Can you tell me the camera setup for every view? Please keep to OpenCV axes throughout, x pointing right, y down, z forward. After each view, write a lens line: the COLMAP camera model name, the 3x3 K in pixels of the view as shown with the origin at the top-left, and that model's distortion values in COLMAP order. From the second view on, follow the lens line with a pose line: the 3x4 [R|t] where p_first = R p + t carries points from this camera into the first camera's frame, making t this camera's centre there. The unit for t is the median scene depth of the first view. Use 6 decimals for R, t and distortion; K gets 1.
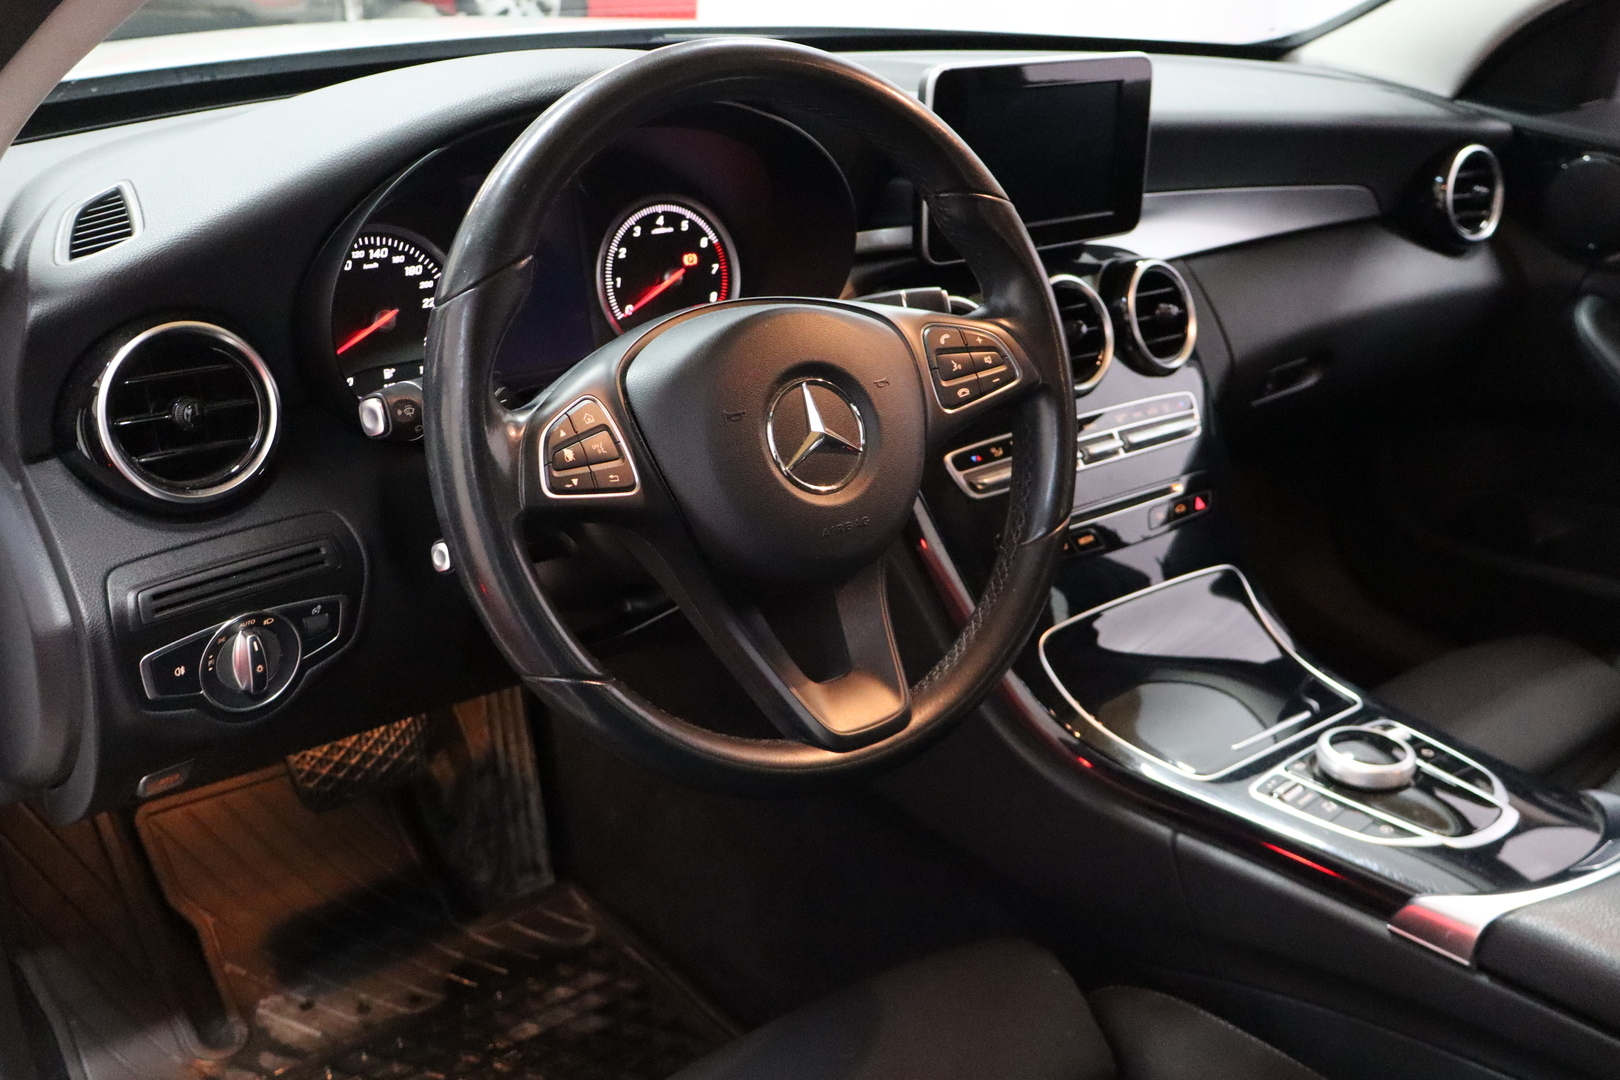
lens RADIAL K [[1643.5, 0, 811.1], [0, 1643.5, 549.7], [0, 0, 1]] dist [0.013726, 0.000000]
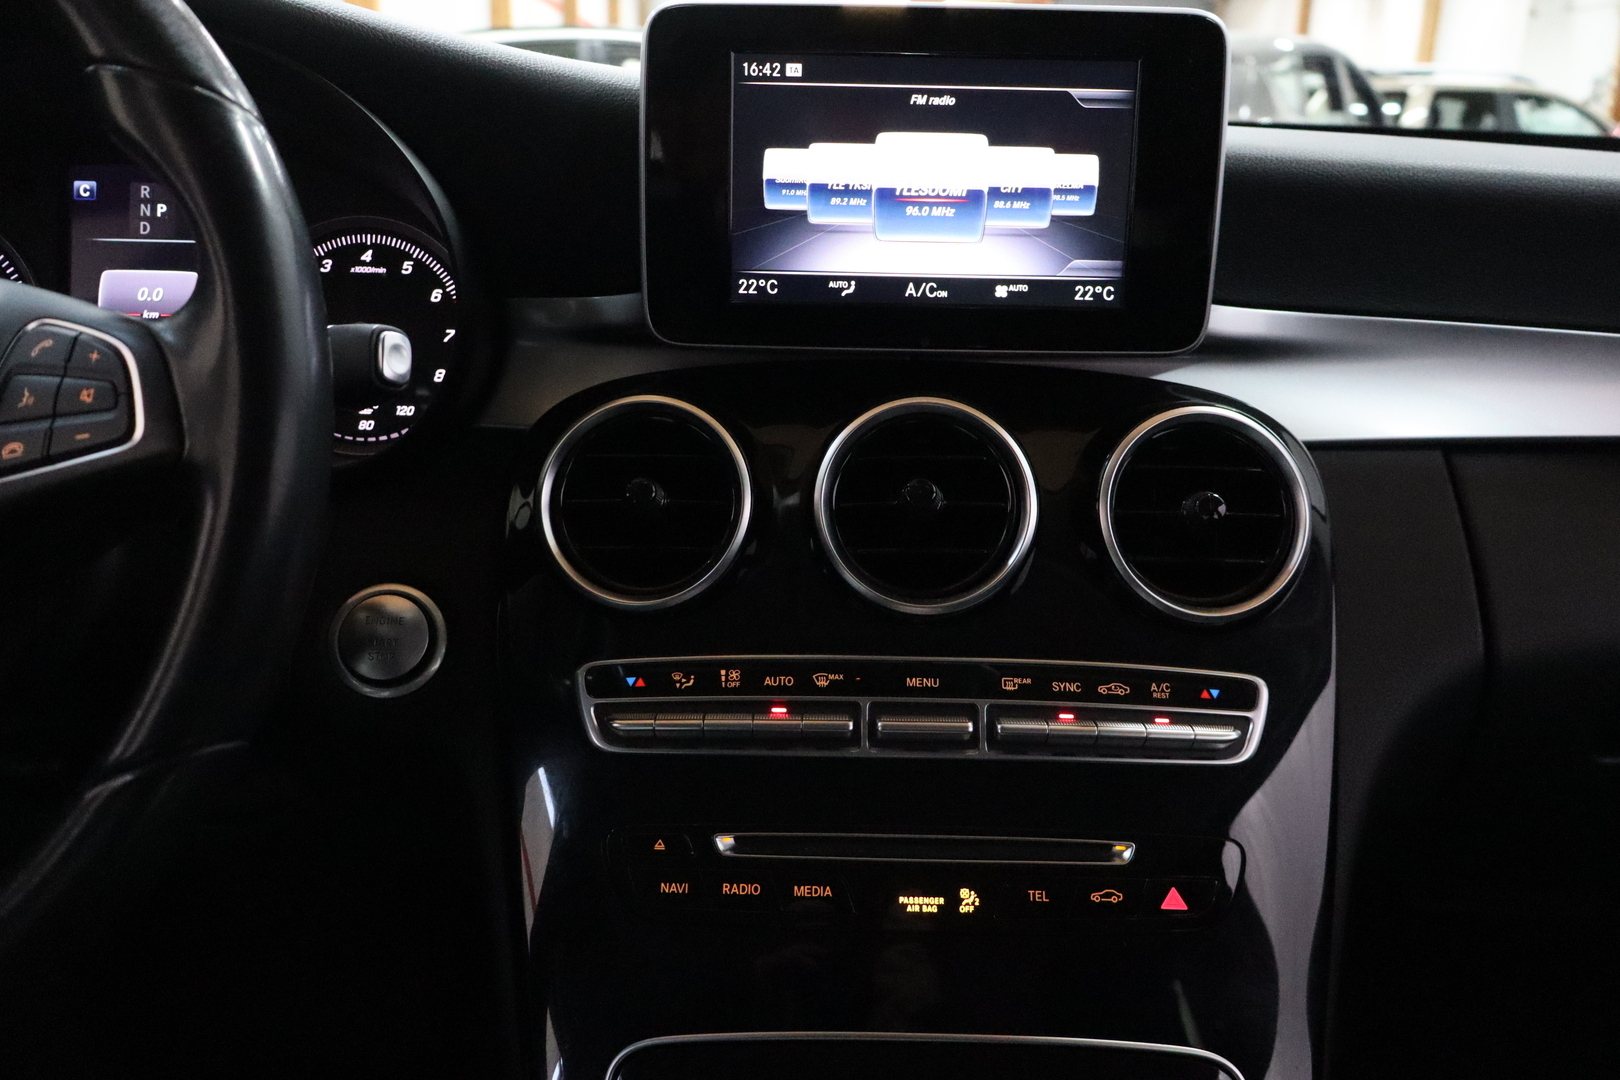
lens RADIAL K [[1372.8, 0, 806.0], [0, 1372.8, 545.9], [0, 0, 1]] dist [0.025816, -0.001200]
pose [[0.757245, 0.131891, -0.639675, 0.443859], [-0.245613, 0.965013, -0.091785, -0.073850], [0.605189, 0.226616, 0.763146, 0.700506]]
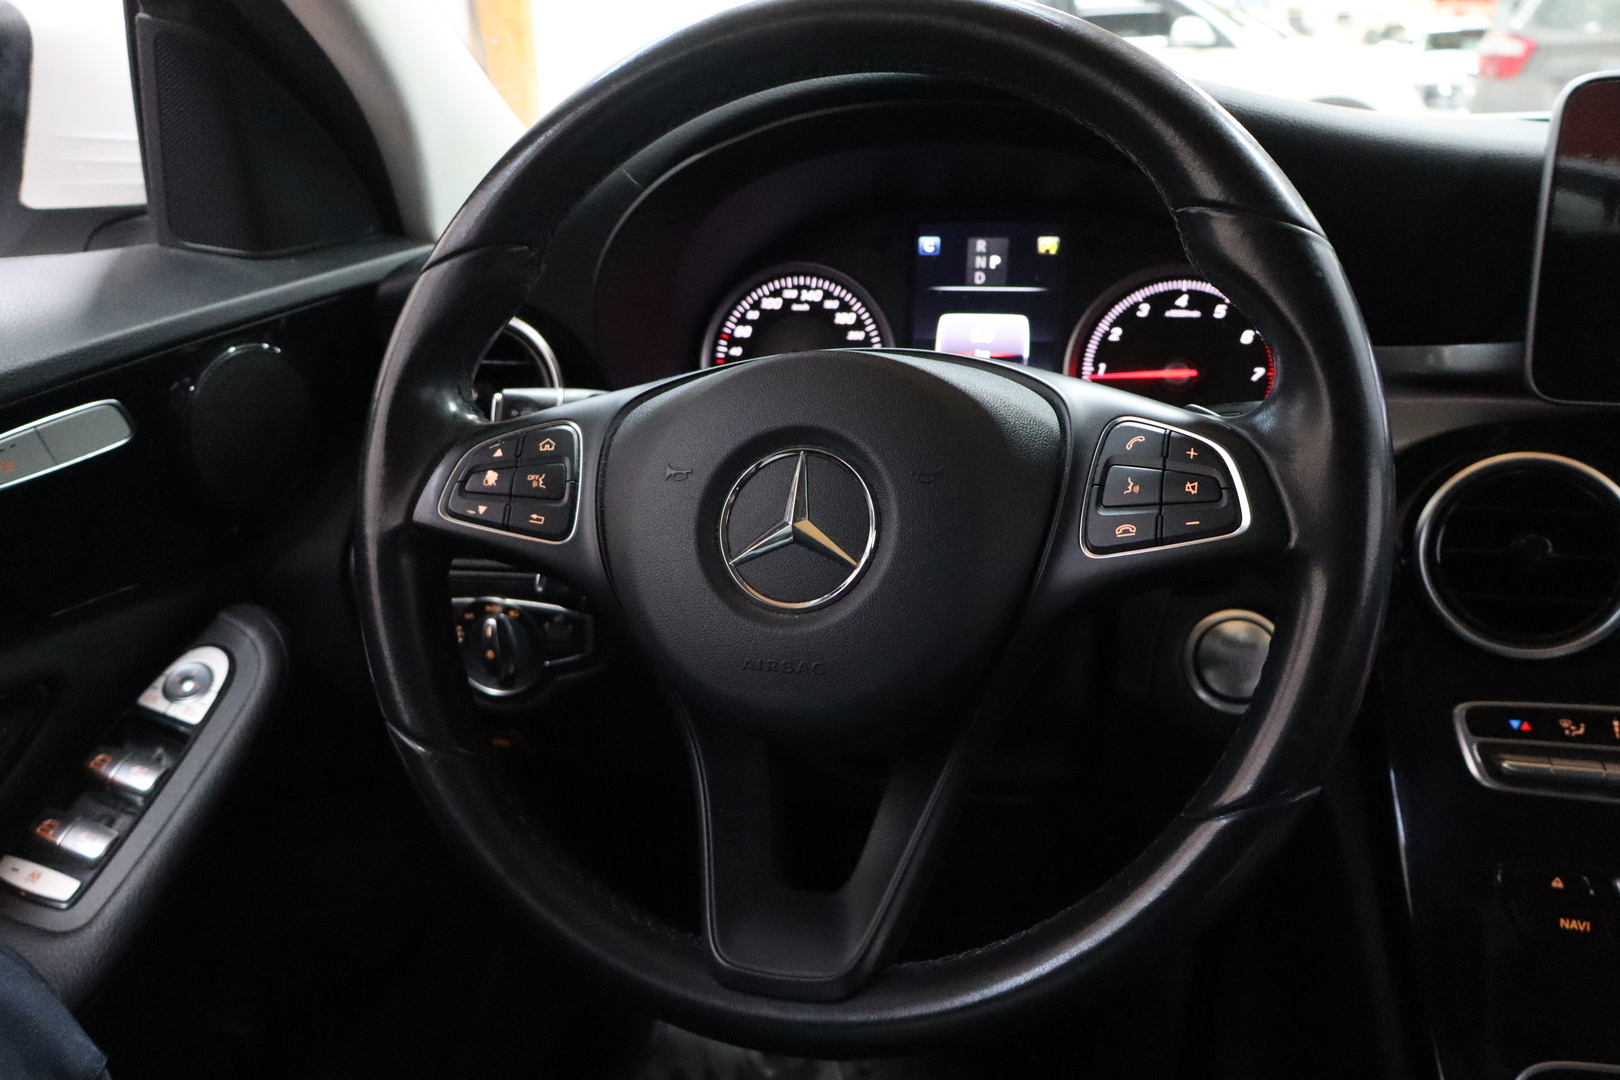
lens RADIAL K [[1372.8, 0, 852.6], [0, 1372.8, 546.4], [0, 0, 1]] dist [0.025816, -0.001200]
pose [[0.560530, 0.185672, -0.807052, 0.362506], [-0.286895, 0.957730, 0.021077, -0.060888], [0.776851, 0.219725, 0.590105, 0.533950]]
